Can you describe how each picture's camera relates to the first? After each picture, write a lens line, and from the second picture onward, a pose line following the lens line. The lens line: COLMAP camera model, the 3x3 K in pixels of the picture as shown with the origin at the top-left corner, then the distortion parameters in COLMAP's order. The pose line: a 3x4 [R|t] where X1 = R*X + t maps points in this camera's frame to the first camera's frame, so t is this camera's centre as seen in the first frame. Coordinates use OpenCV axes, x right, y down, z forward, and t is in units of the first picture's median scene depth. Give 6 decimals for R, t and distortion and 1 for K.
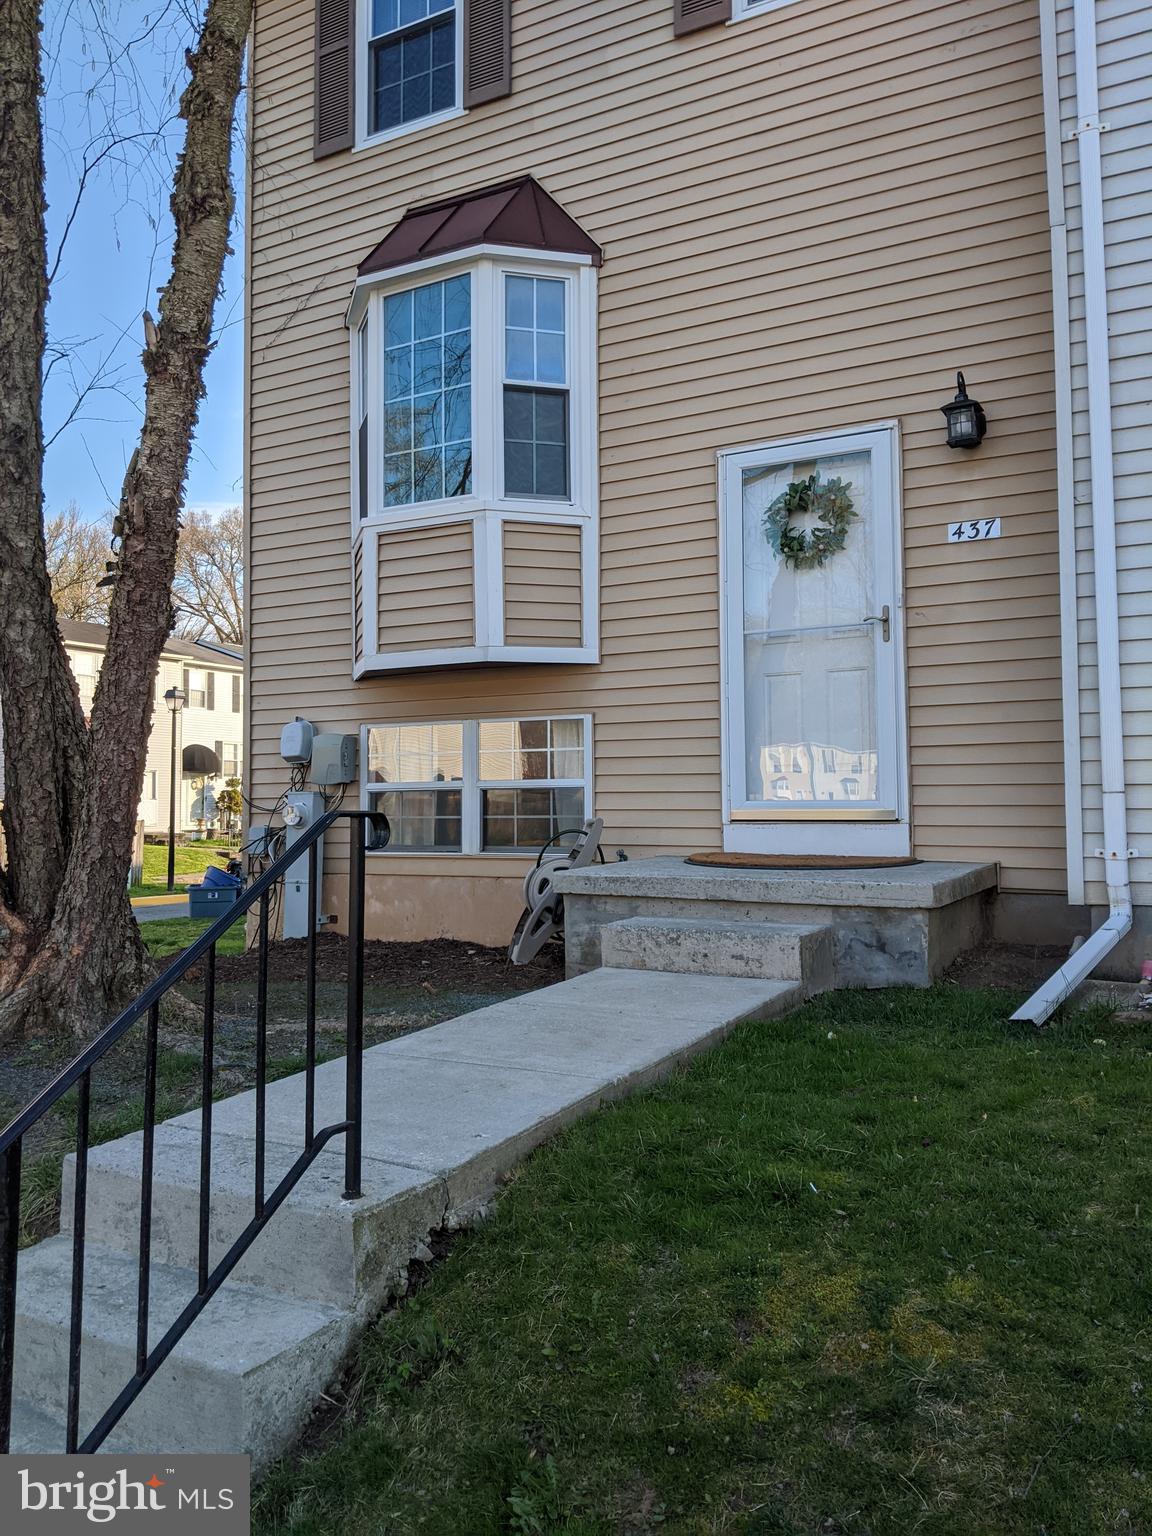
lens RADIAL K [[1221.0, 0, 569.2], [0, 1221.0, 768.9], [0, 0, 1]] dist [0.033510, -0.064359]
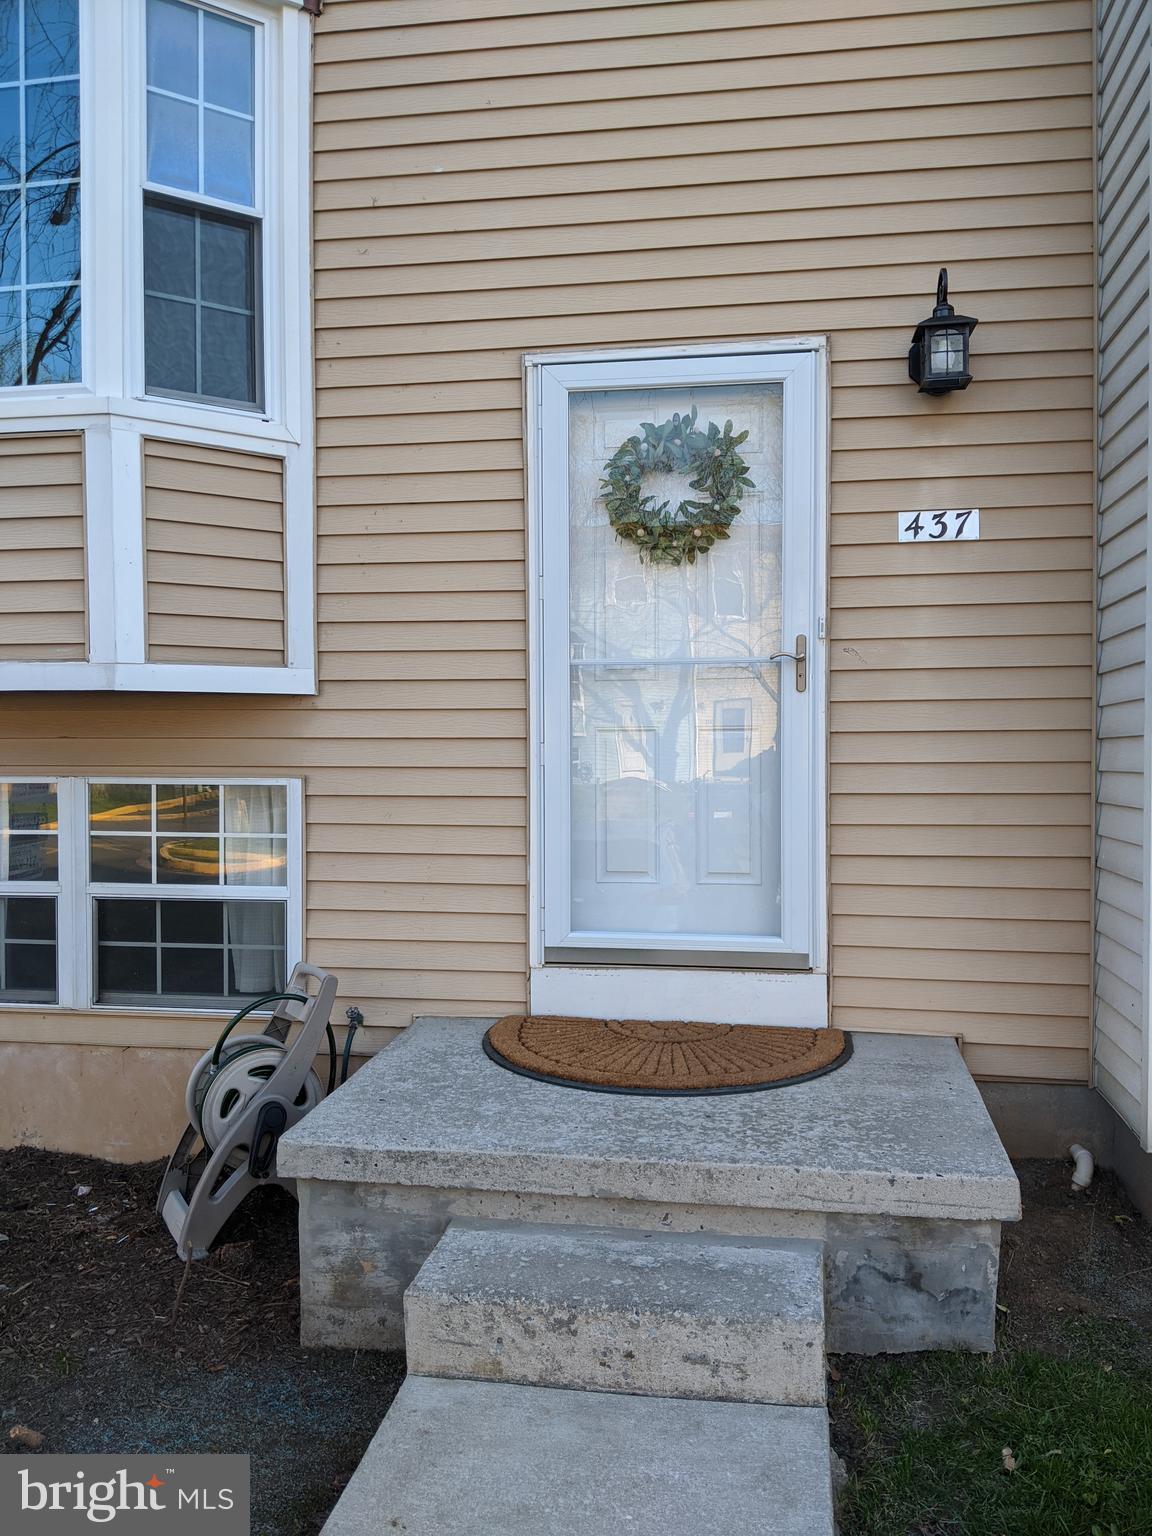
lens RADIAL K [[1221.0, 0, 589.3], [0, 1221.0, 774.9], [0, 0, 1]] dist [0.033510, -0.064359]
pose [[0.937115, -0.001028, 0.349019, -0.063564], [-0.019548, 0.998271, 0.055428, -0.090479], [-0.348473, -0.058766, 0.935475, 0.427196]]
